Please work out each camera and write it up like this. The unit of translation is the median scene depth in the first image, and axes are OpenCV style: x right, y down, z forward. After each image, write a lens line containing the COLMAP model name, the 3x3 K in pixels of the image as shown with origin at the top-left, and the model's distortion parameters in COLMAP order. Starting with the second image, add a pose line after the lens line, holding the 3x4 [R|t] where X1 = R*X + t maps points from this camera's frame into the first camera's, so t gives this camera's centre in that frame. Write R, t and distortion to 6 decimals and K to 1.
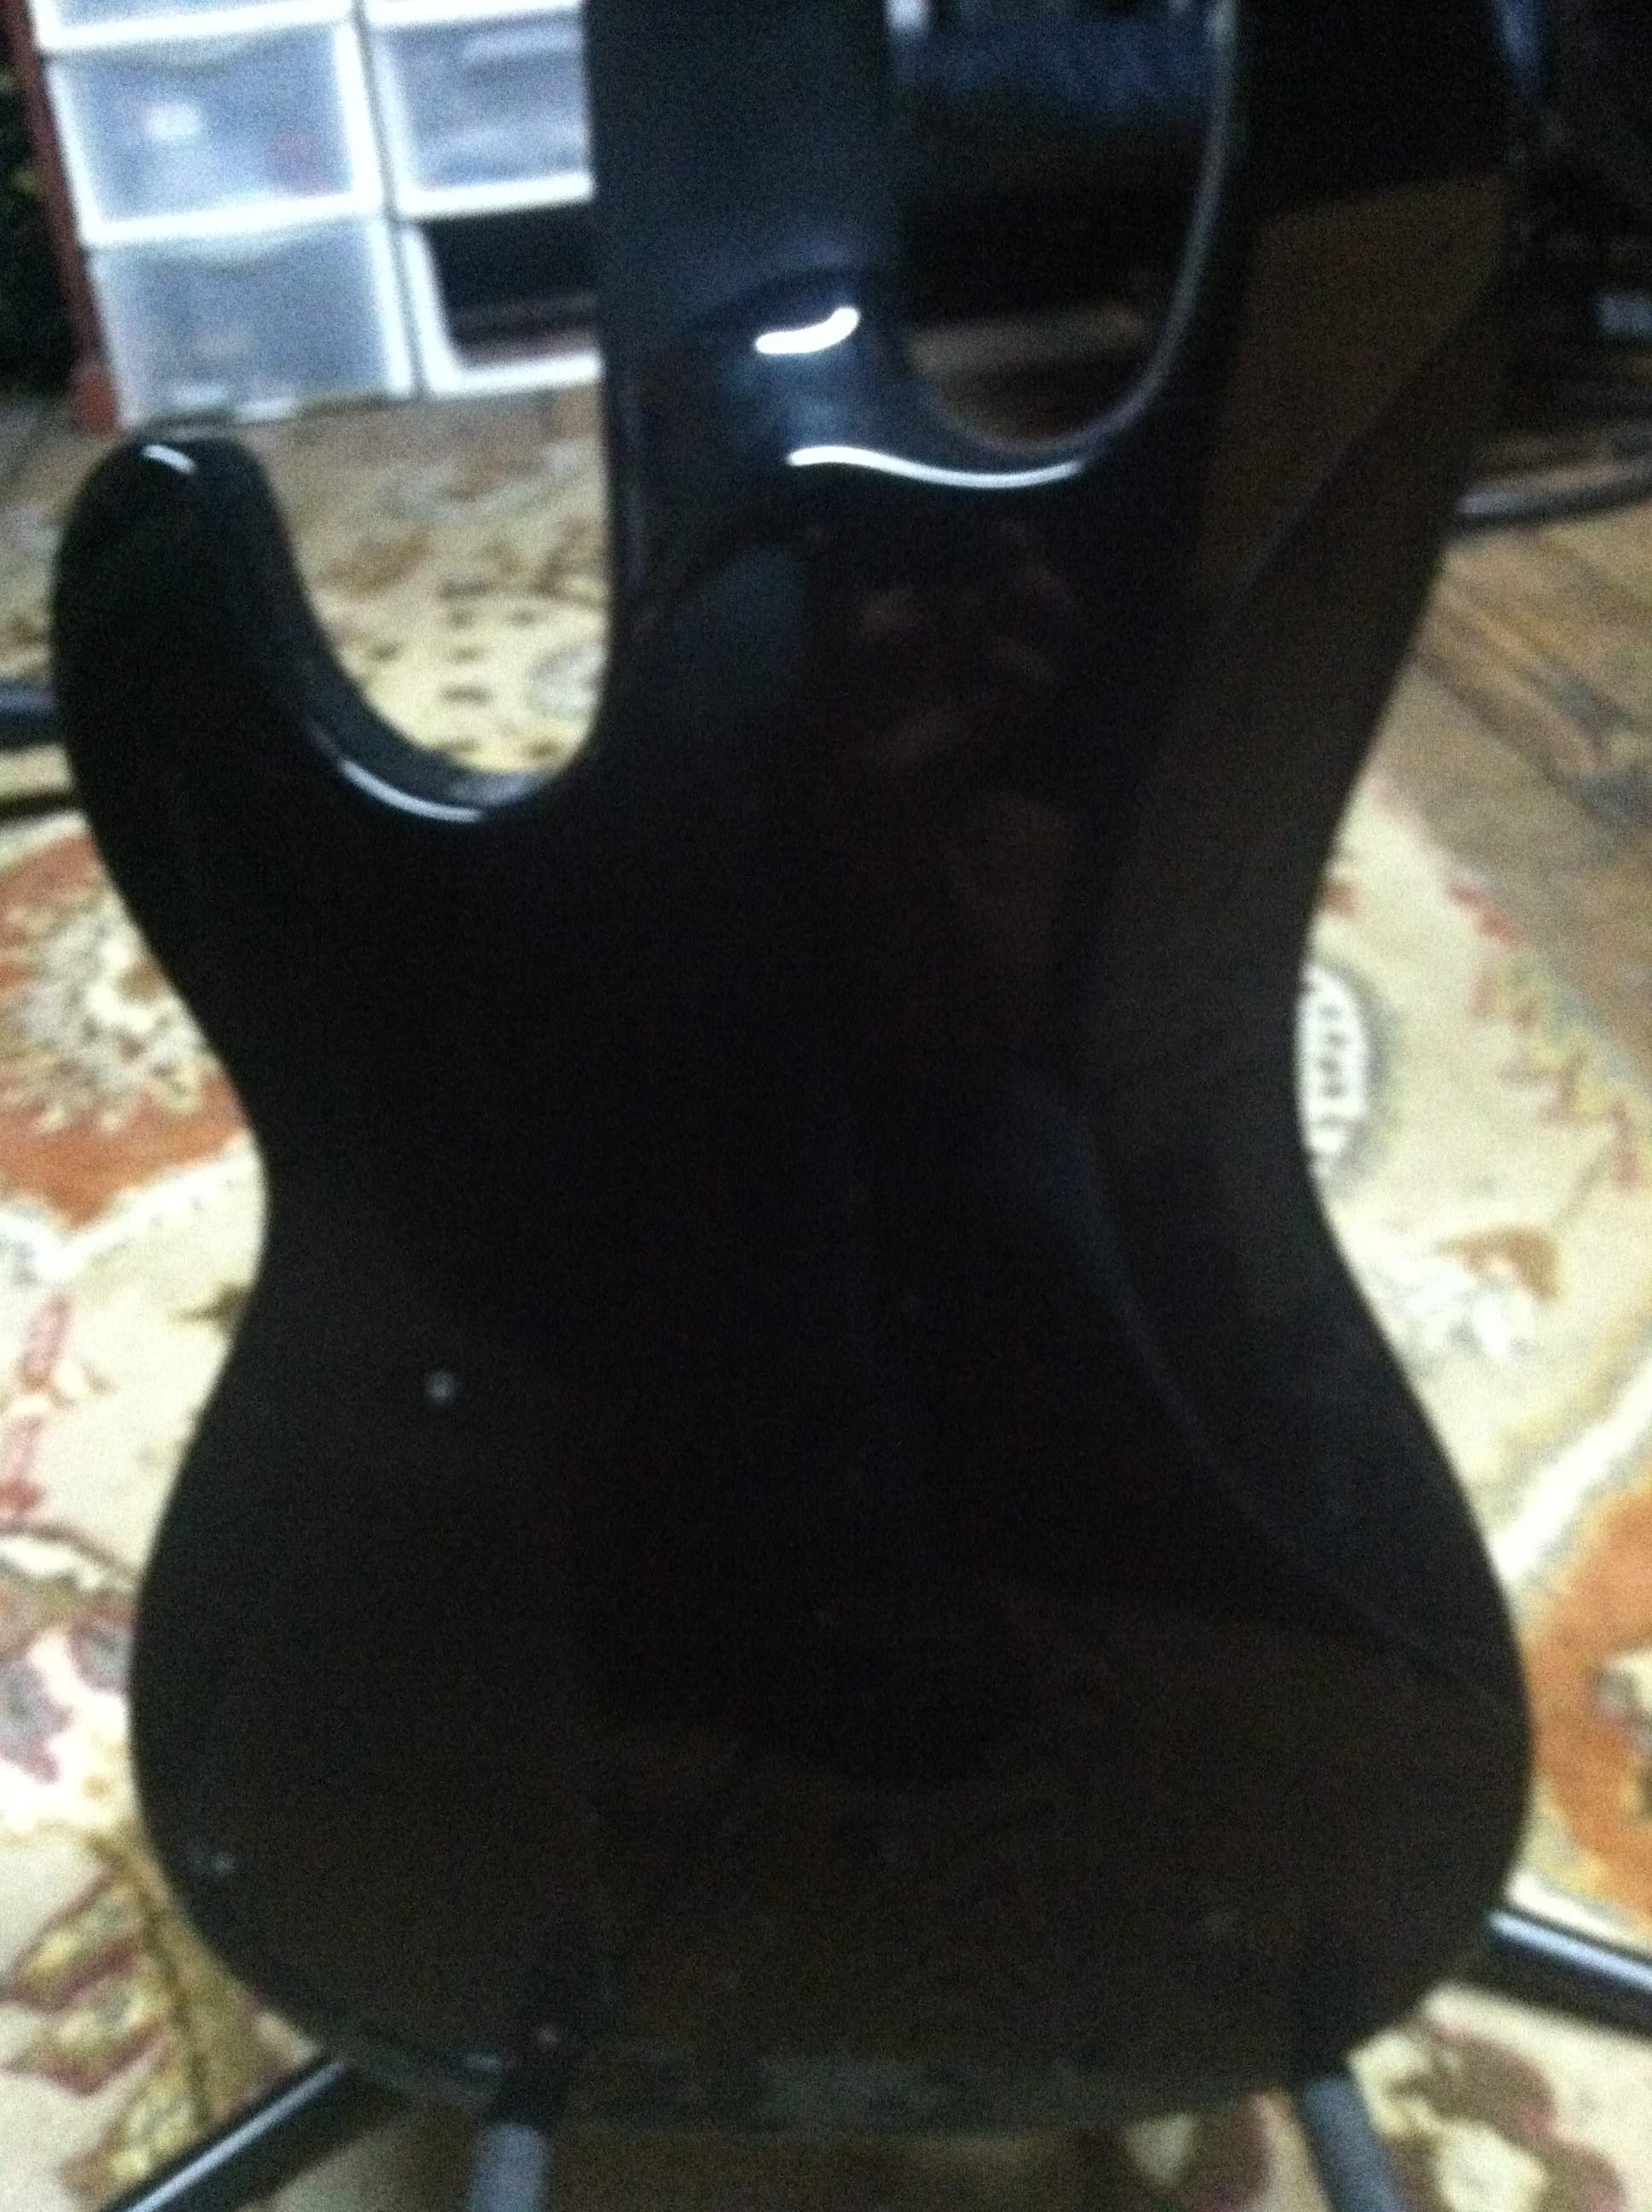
lens RADIAL K [[2102.9, 0, 832.6], [0, 2102.9, 1111.3], [0, 0, 1]] dist [0.042538, -0.207049]
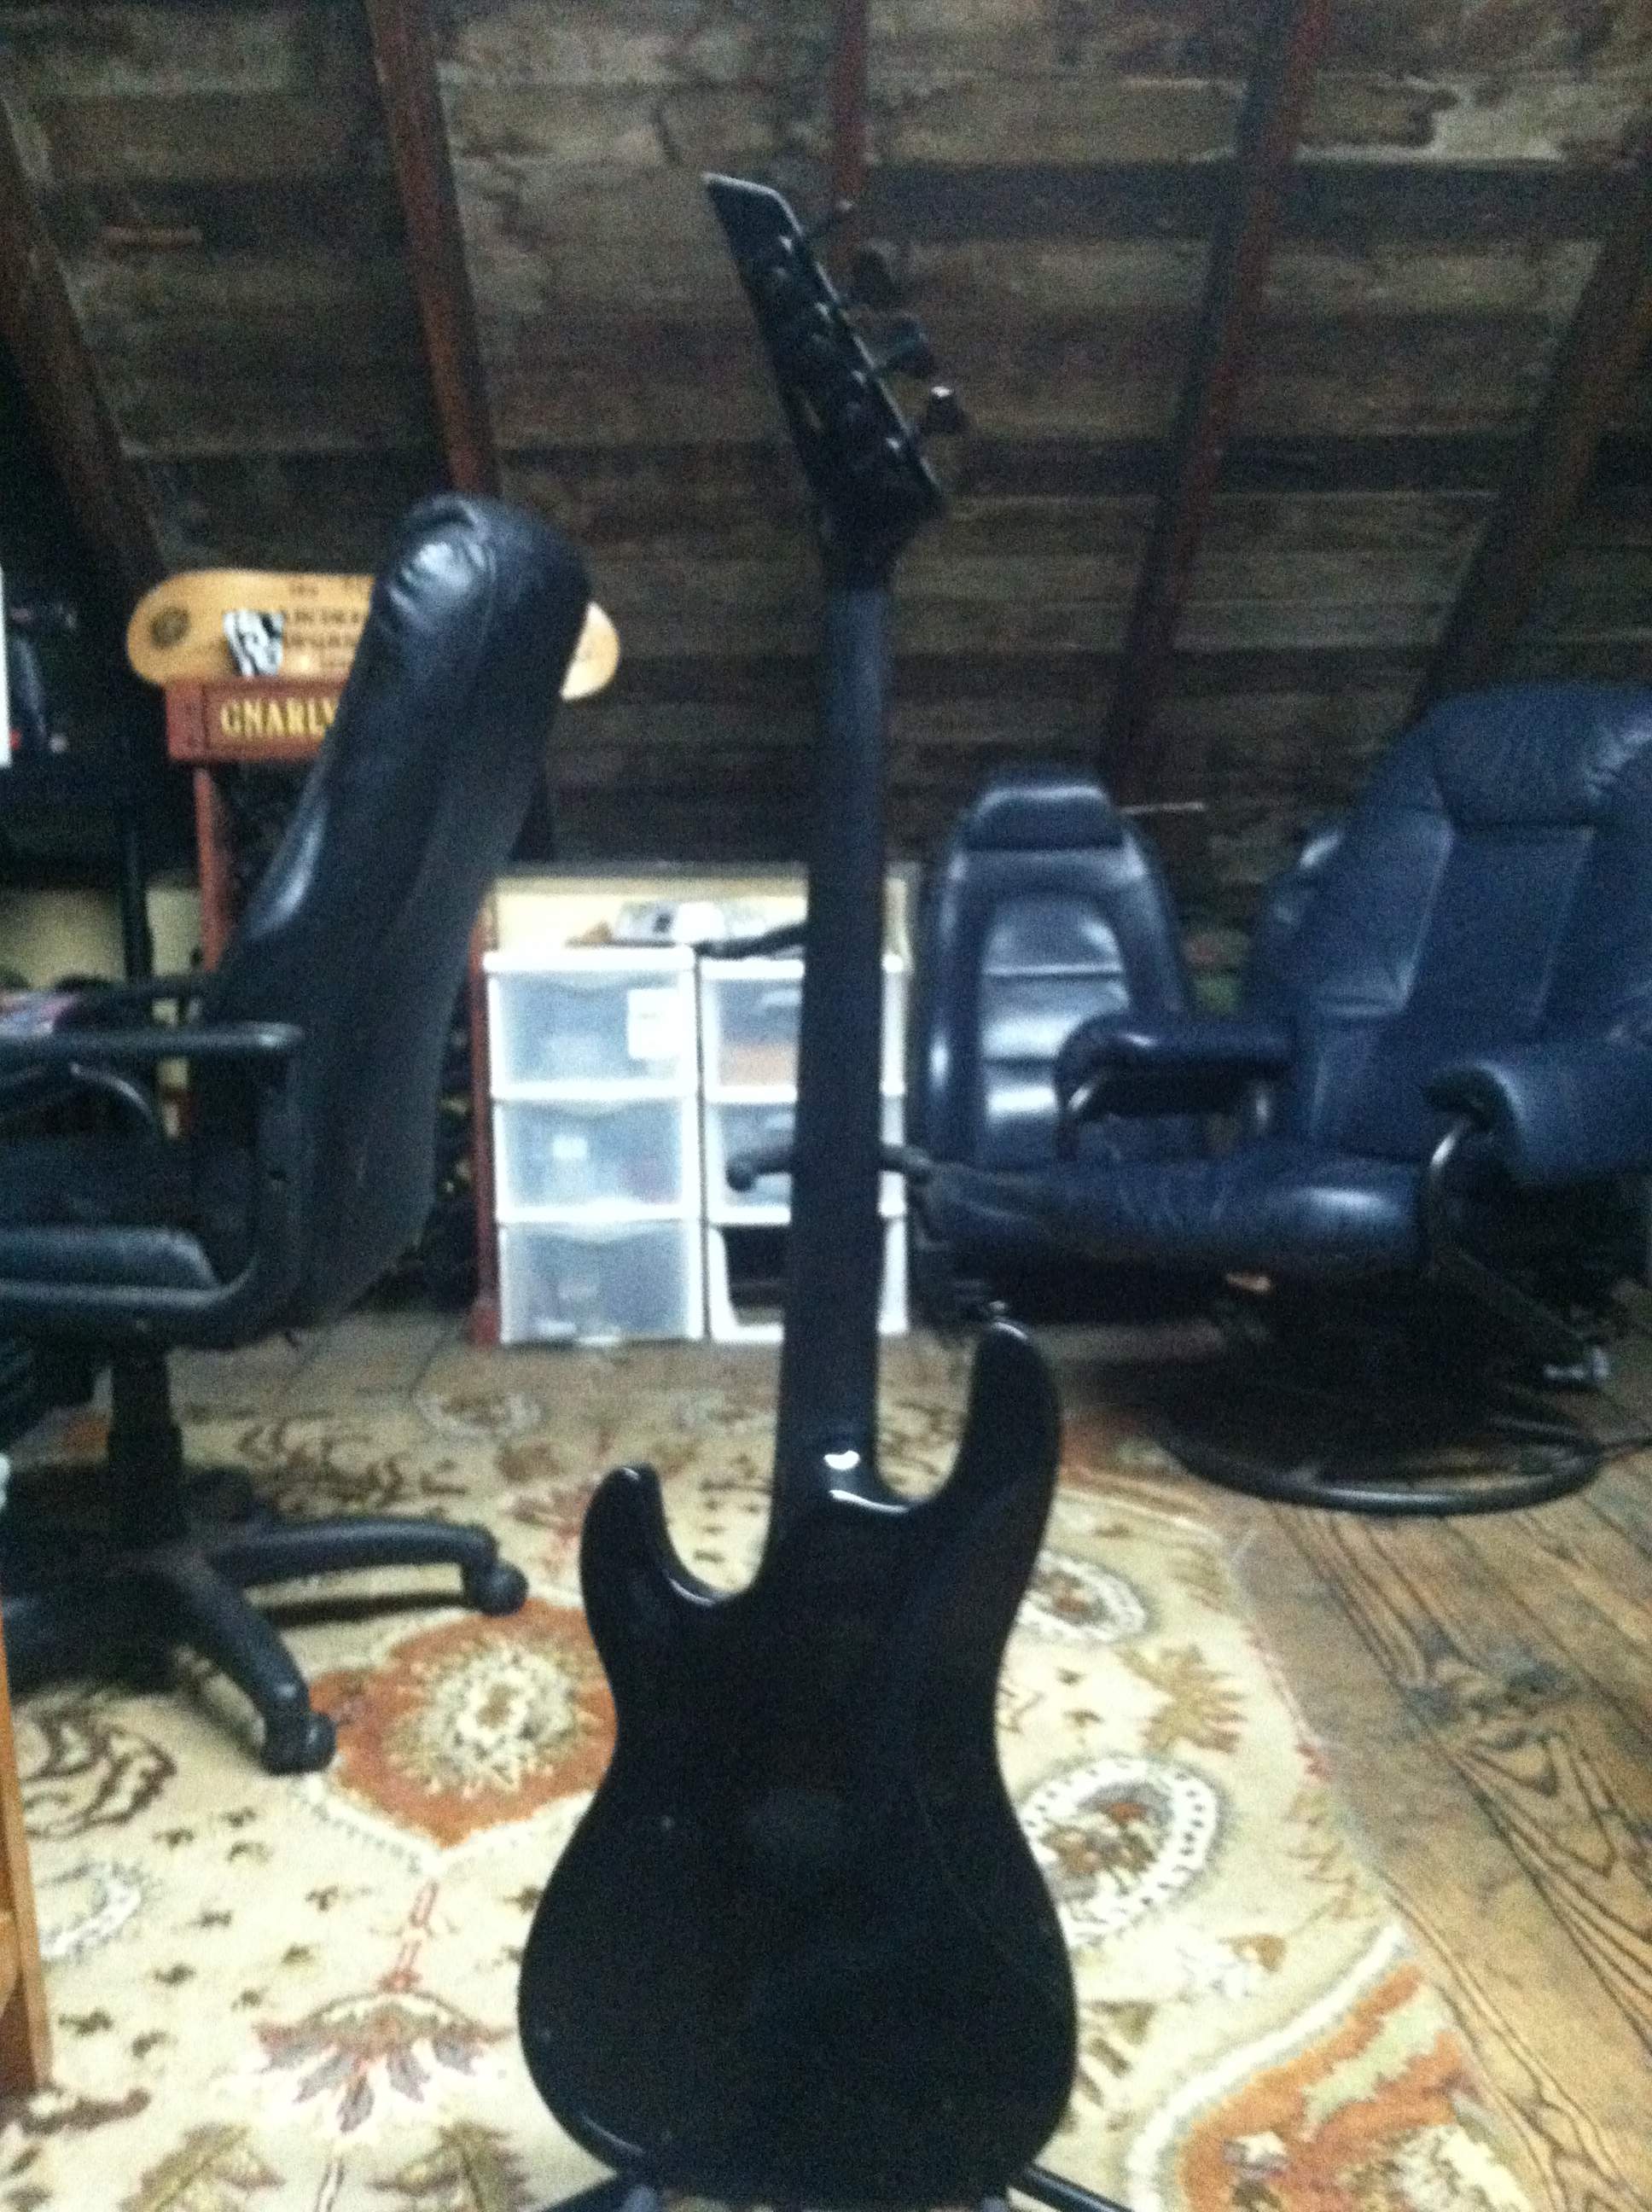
lens RADIAL K [[2061.1, 0, 826.0], [0, 2061.1, 1106.0], [0, 0, 1]] dist [0.074002, -0.264649]
pose [[0.988916, 0.072178, -0.129748, 0.125043], [-0.118435, 0.910500, -0.396185, 0.136574], [0.089540, 0.407160, 0.908957, -0.755903]]
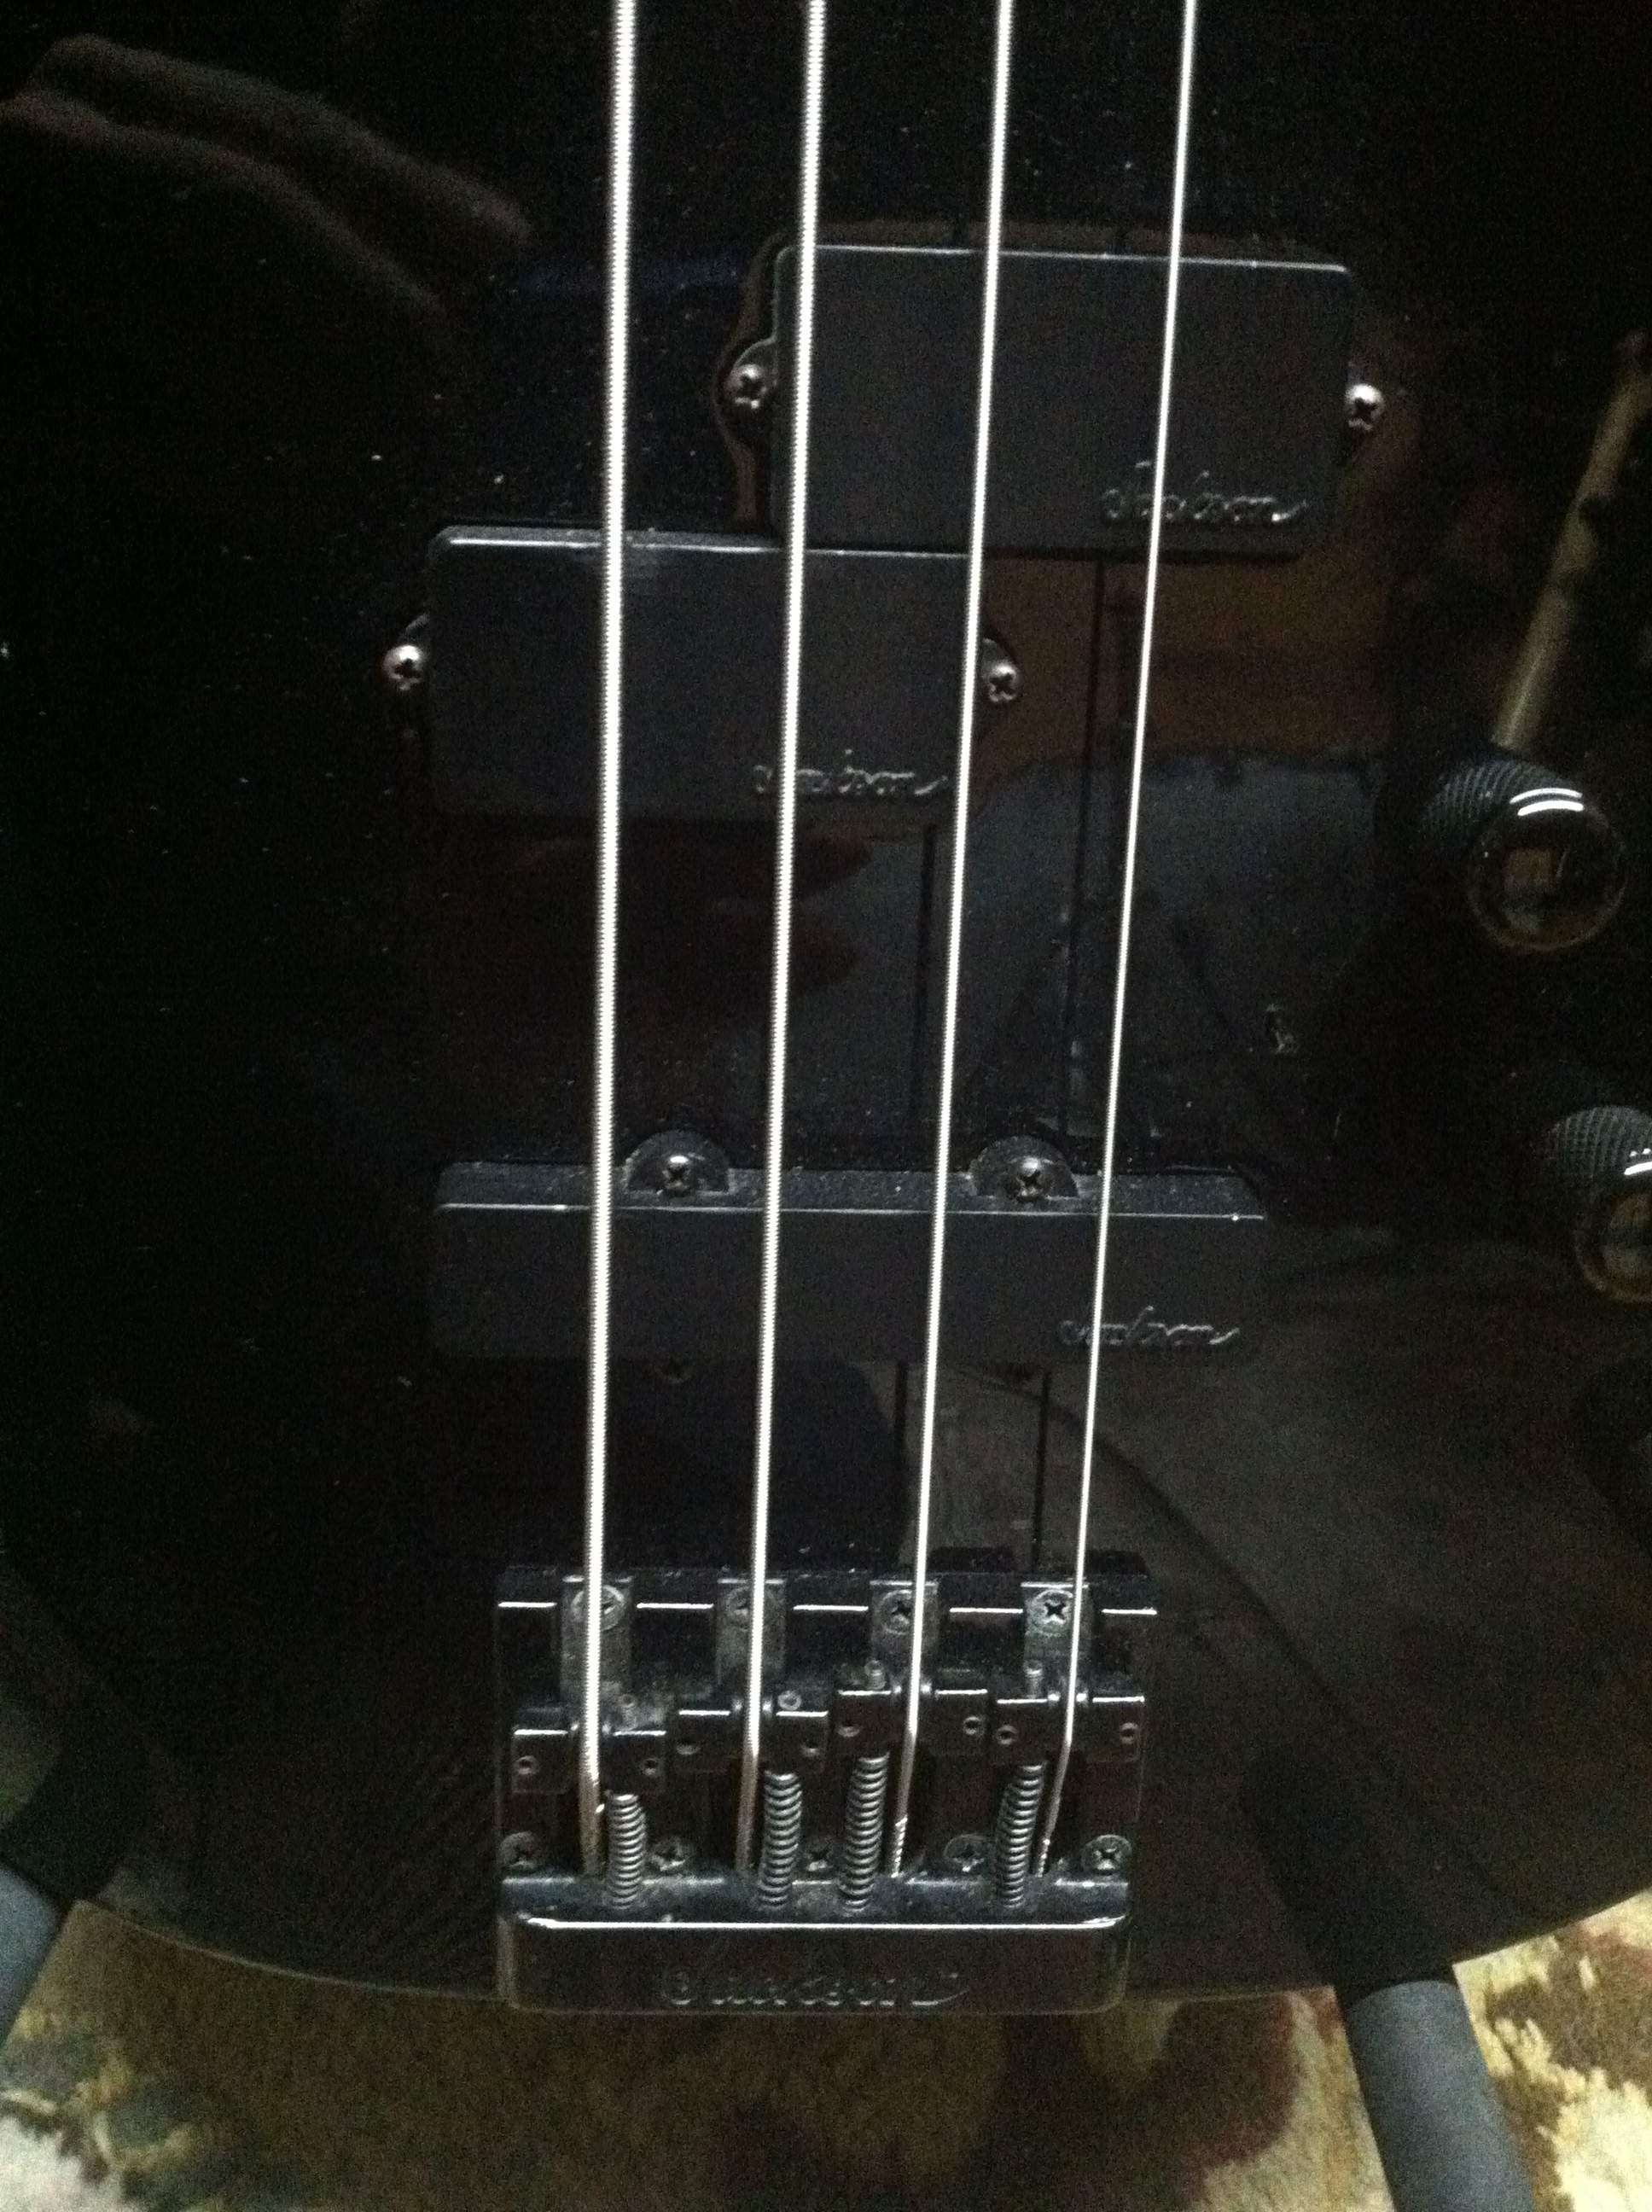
lens RADIAL K [[2061.1, 0, 826.0], [0, 2061.1, 1106.0], [0, 0, 1]] dist [0.074002, -0.264649]
pose [[0.987646, 0.147654, -0.052467, 0.031545], [-0.142426, 0.985489, 0.092339, 0.093703], [0.065340, -0.083726, 0.994344, 0.215294]]
